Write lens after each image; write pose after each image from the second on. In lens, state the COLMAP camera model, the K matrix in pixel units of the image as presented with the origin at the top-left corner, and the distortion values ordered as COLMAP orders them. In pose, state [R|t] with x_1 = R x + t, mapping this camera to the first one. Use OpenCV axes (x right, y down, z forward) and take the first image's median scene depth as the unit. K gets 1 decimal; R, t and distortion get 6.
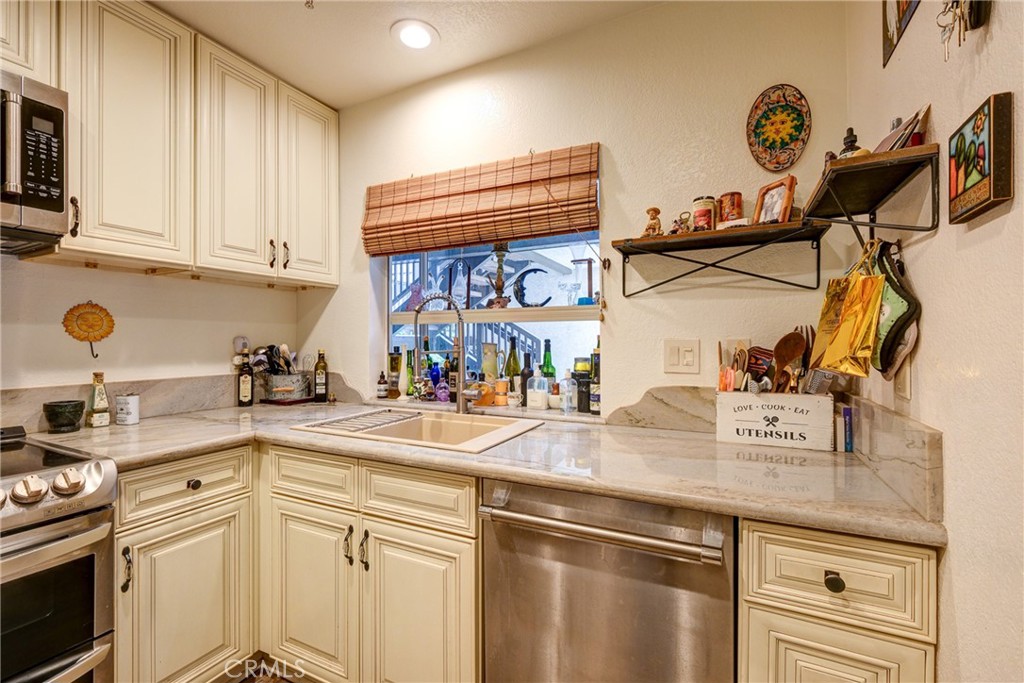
lens RADIAL K [[441.4, 0, 512.0], [0, 441.4, 339.1], [0, 0, 1]] dist [-0.003743, 0.000094]
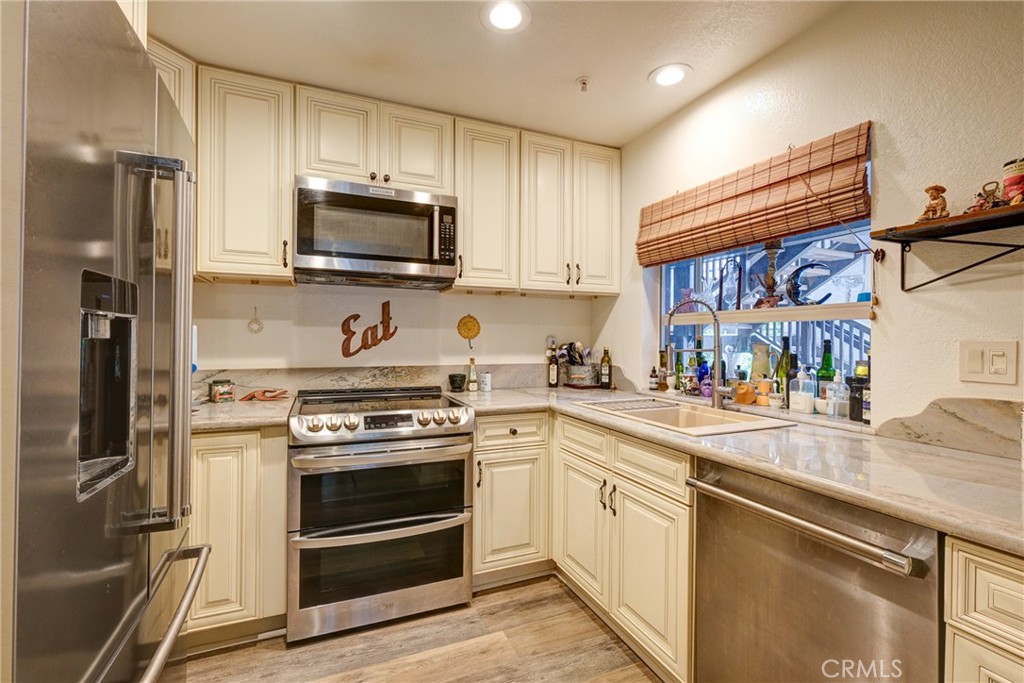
lens RADIAL K [[441.4, 0, 512.0], [0, 441.4, 339.1], [0, 0, 1]] dist [-0.003743, 0.000094]
pose [[0.764751, 0.006468, -0.644294, 0.213687], [-0.004908, 0.999979, 0.004212, -0.001639], [0.644307, -0.000059, 0.764767, -0.149922]]
